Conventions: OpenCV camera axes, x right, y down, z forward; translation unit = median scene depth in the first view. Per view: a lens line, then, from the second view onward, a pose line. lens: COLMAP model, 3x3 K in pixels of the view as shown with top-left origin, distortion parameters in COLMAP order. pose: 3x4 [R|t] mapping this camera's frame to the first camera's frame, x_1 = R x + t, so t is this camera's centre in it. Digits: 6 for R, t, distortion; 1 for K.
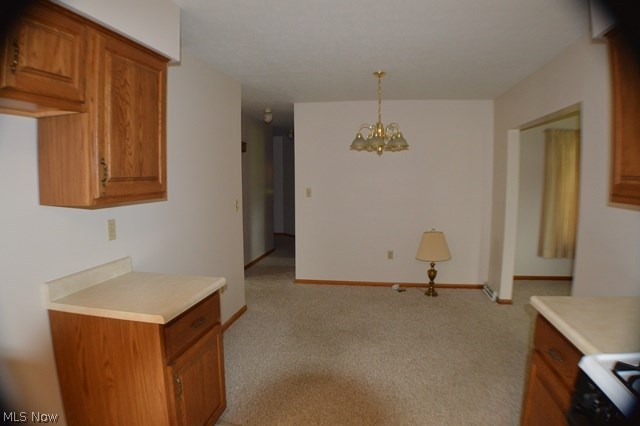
lens RADIAL K [[389.6, 0, 320.0], [0, 389.6, 213.0], [0, 0, 1]] dist [-0.125947, -0.000386]
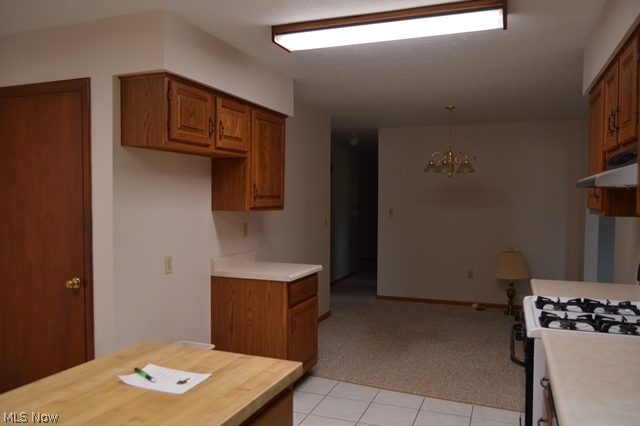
lens RADIAL K [[496.8, 0, 320.0], [0, 496.8, 213.0], [0, 0, 1]] dist [0.005763, 0.001367]
pose [[0.980157, 0.013342, -0.197775, 0.121889], [-0.025971, 0.997775, -0.061398, 0.091003], [0.196516, 0.065316, 0.978323, -0.892537]]
